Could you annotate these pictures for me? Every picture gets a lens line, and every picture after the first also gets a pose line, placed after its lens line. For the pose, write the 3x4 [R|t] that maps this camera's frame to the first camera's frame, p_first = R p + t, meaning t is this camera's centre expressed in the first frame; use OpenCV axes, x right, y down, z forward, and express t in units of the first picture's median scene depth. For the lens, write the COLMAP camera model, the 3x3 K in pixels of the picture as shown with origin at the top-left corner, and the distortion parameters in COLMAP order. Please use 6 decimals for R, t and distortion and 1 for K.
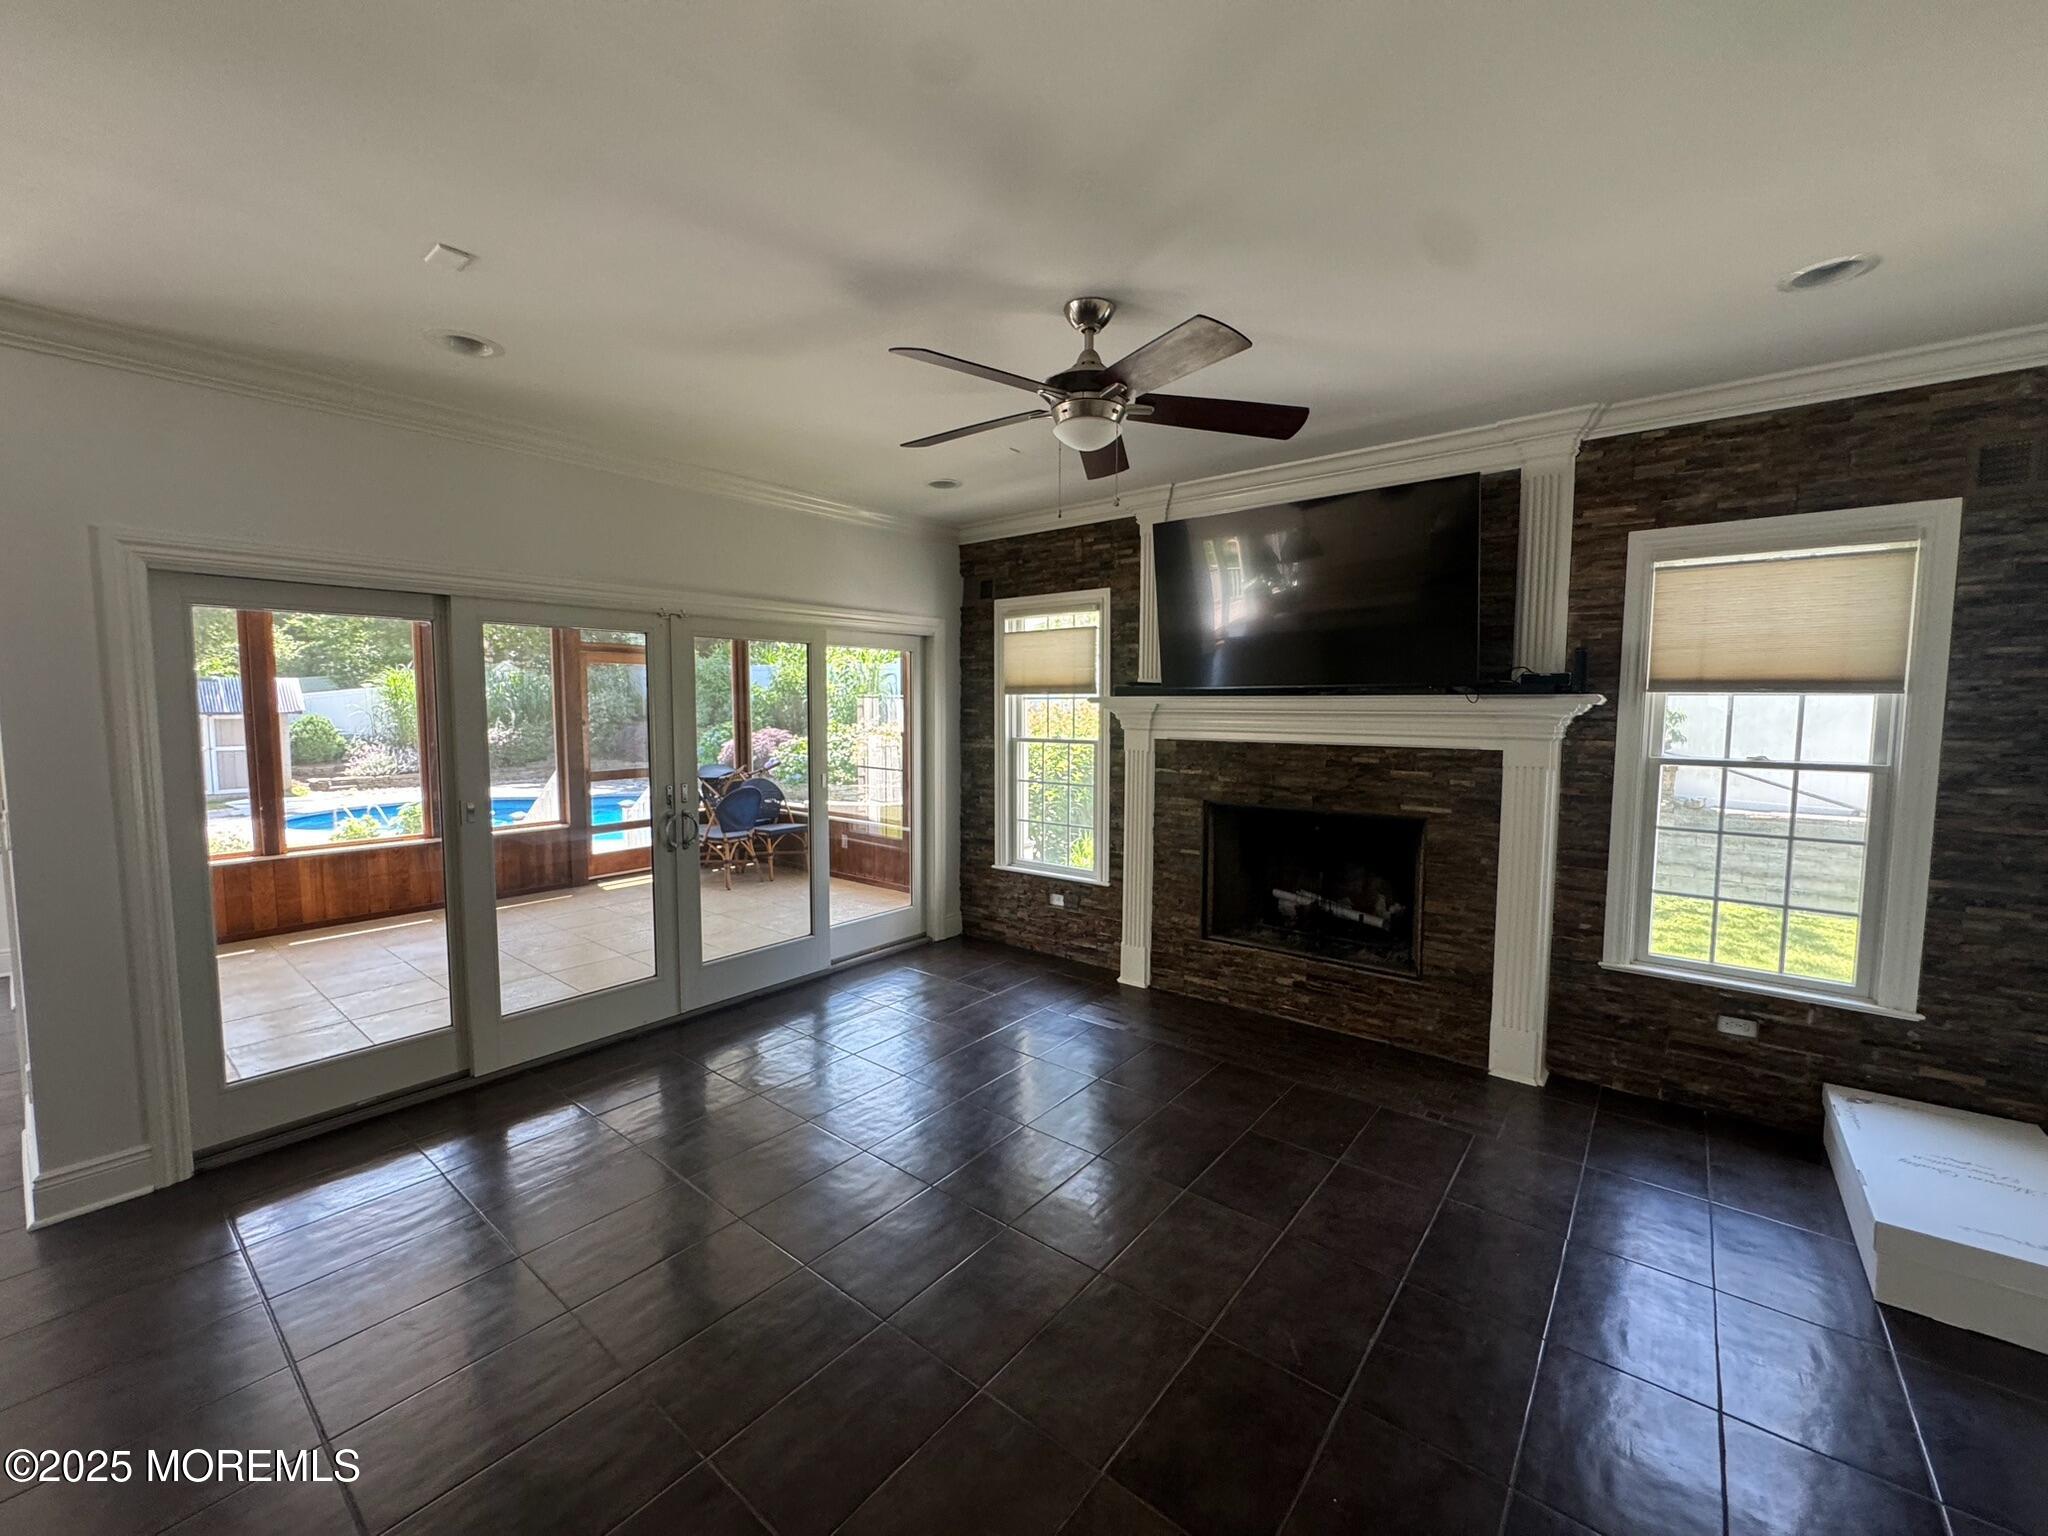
lens RADIAL K [[819.0, 0, 1020.8], [0, 819.0, 767.8], [0, 0, 1]] dist [-0.003873, 0.000871]
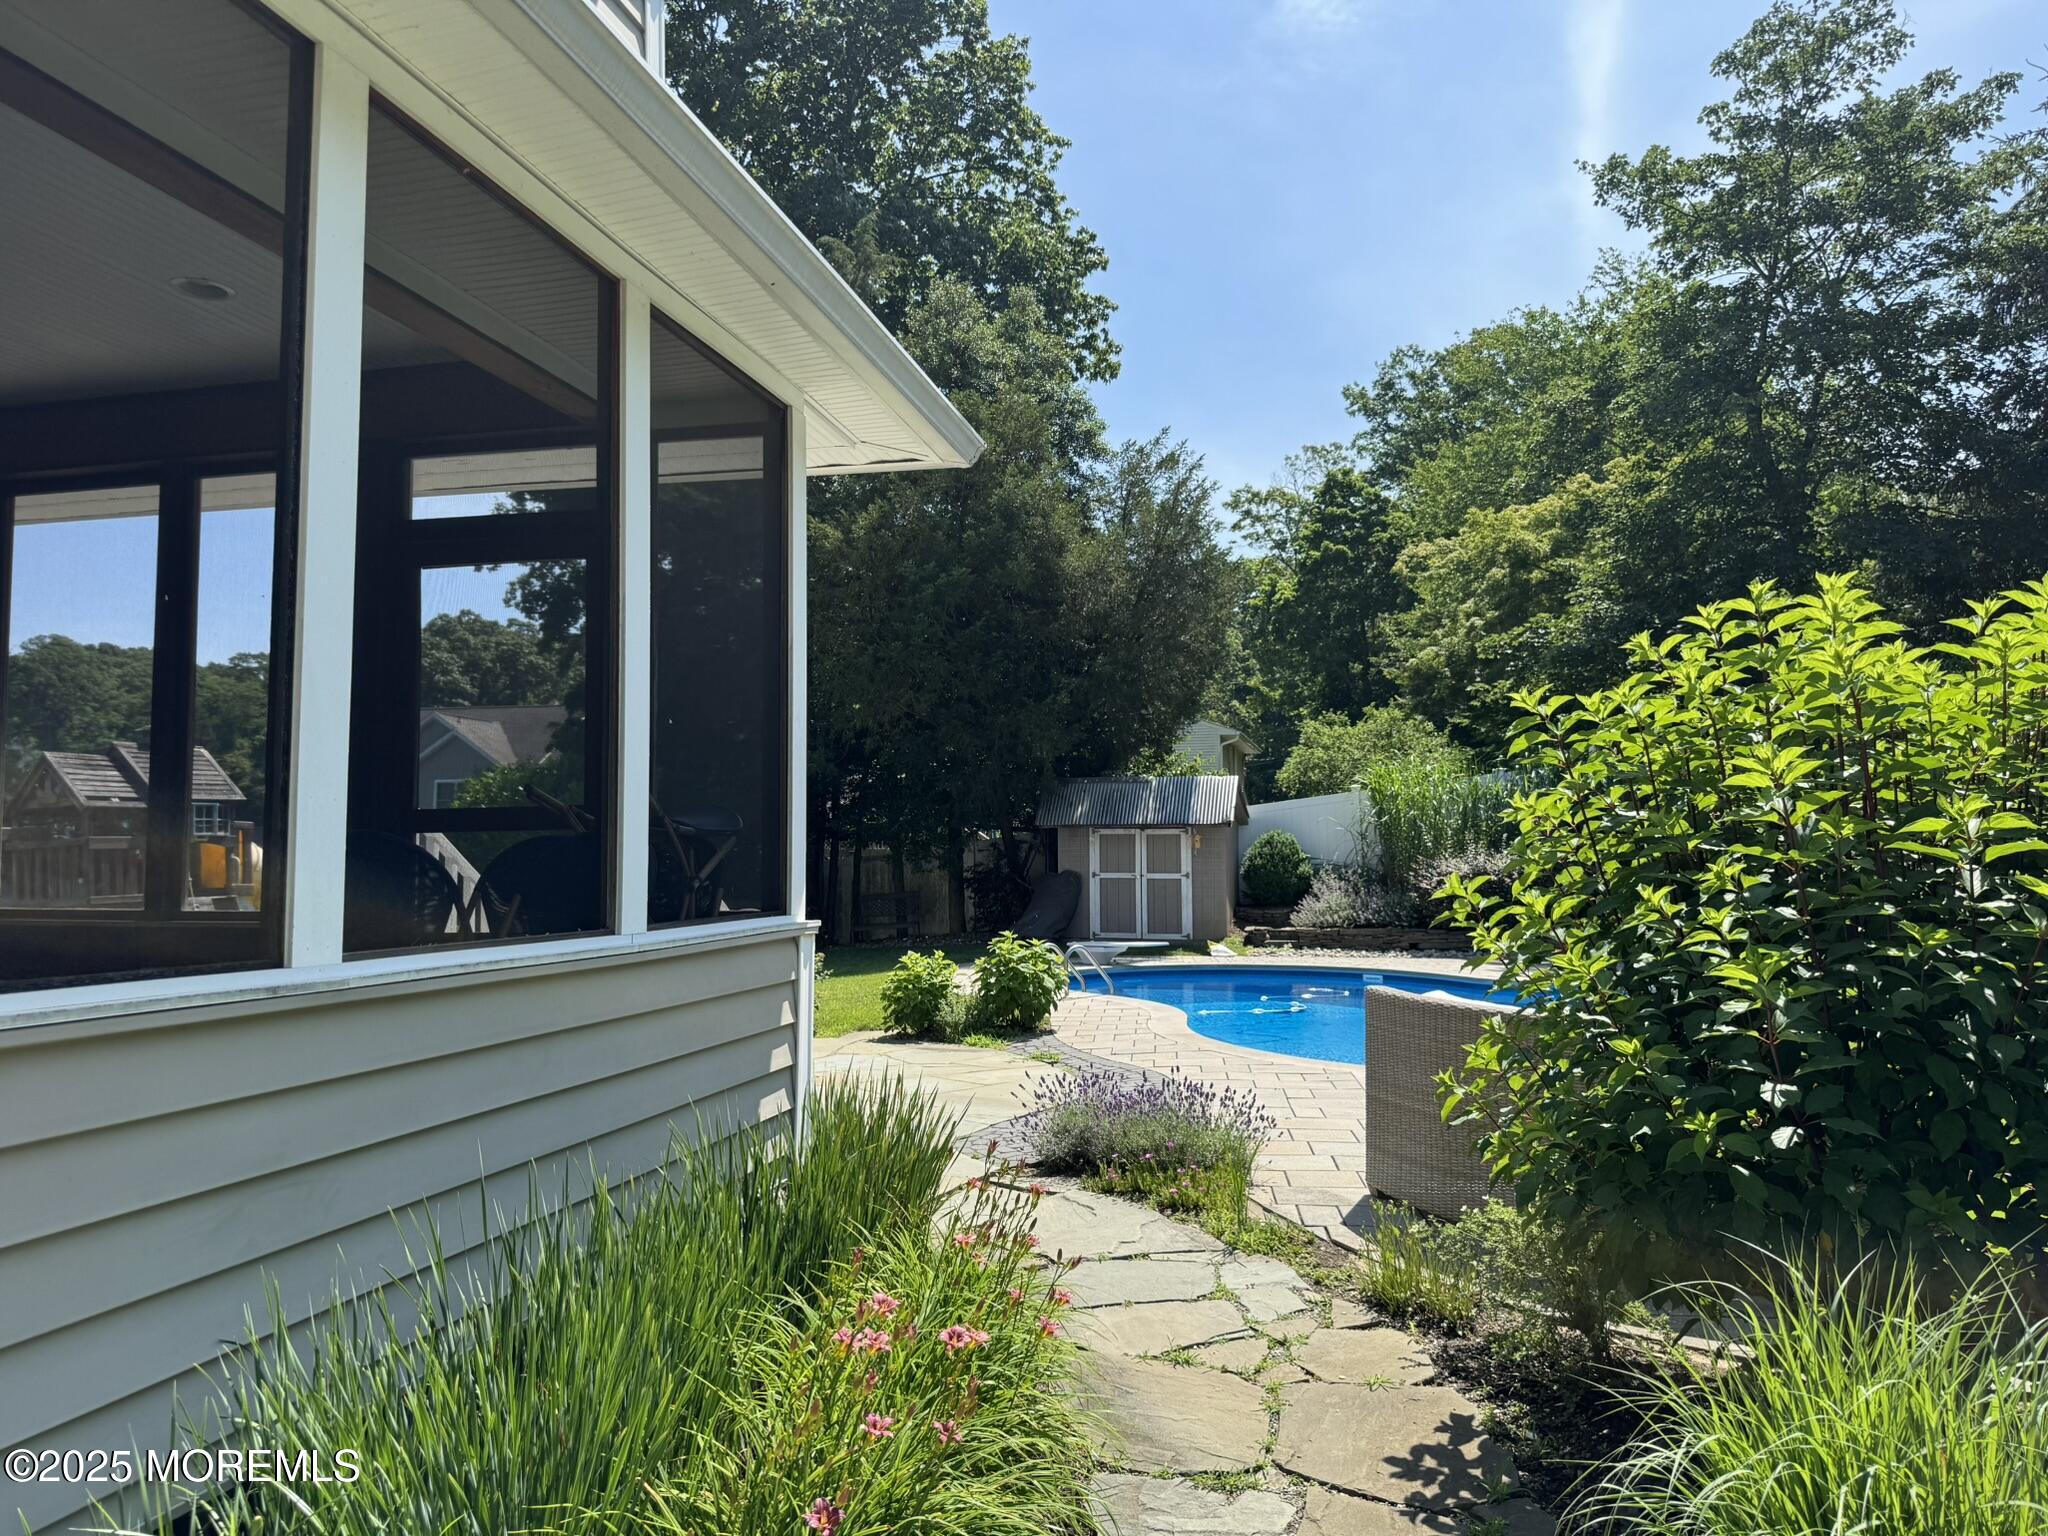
lens RADIAL K [[1437.7, 0, 1005.6], [0, 1437.7, 774.0], [0, 0, 1]] dist [0.053905, -0.073694]
pose [[0.411812, -0.056818, -0.909496, 0.692650], [-0.068385, 0.993313, -0.093019, 0.075782], [0.908699, 0.100502, 0.405173, 2.031739]]
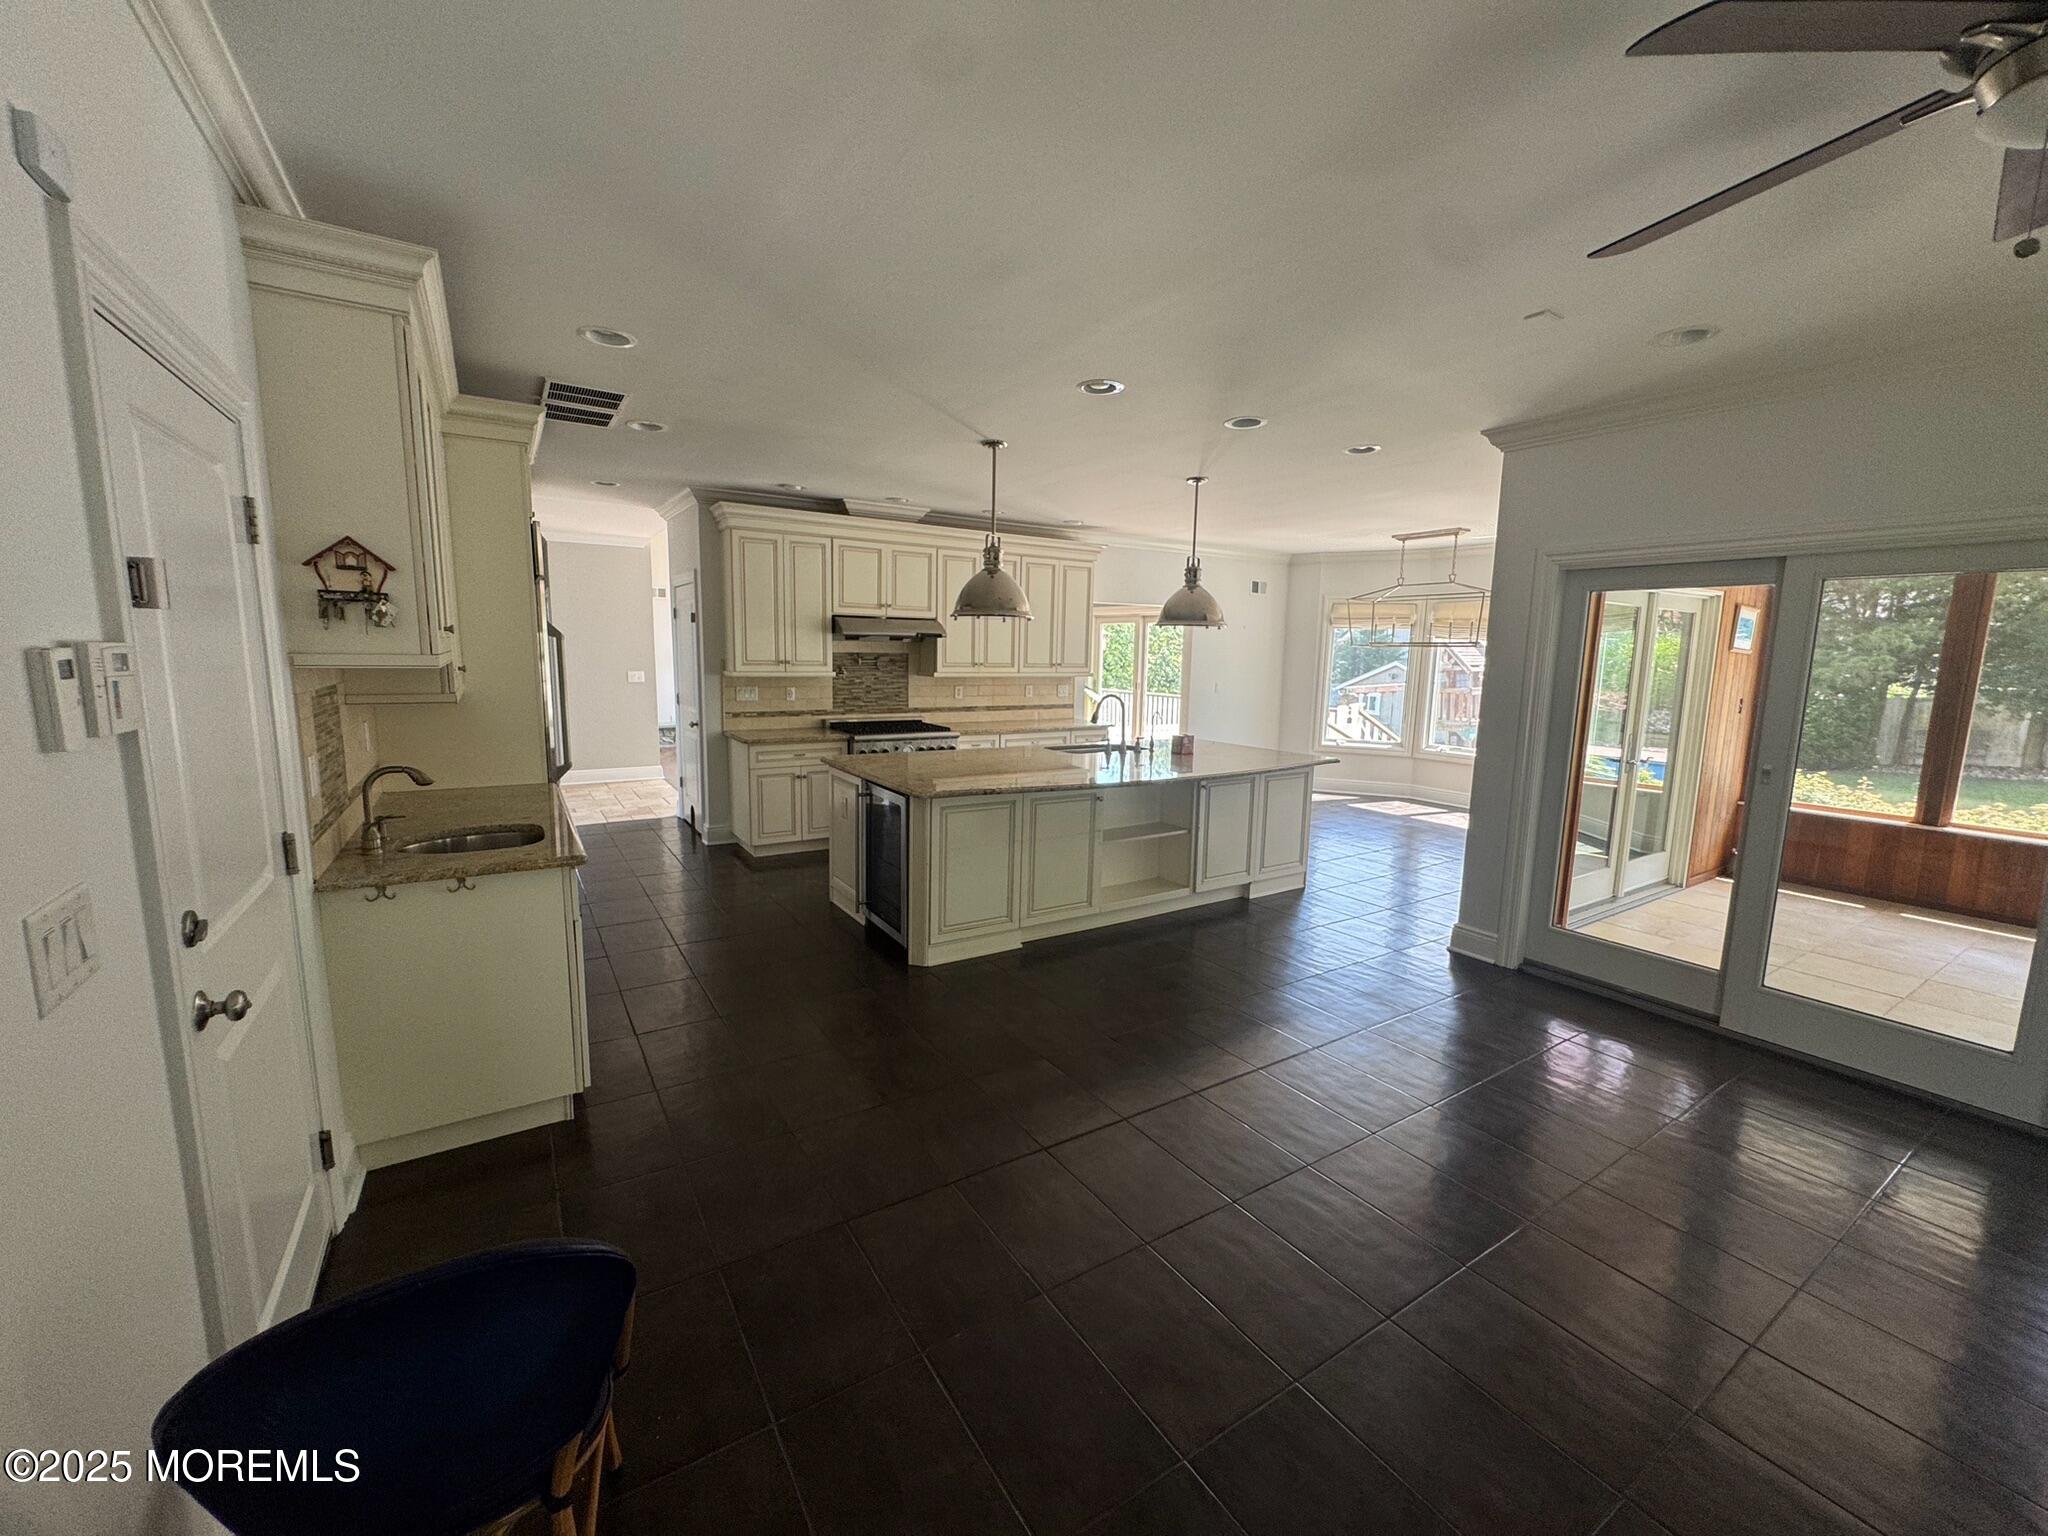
lens RADIAL K [[819.0, 0, 1022.4], [0, 819.0, 767.6], [0, 0, 1]] dist [-0.003873, 0.000871]
pose [[-0.317709, 0.127162, -0.939623, 0.547419], [-0.094728, 0.981752, 0.164893, -0.031171], [0.943444, 0.141396, -0.299866, 0.427909]]
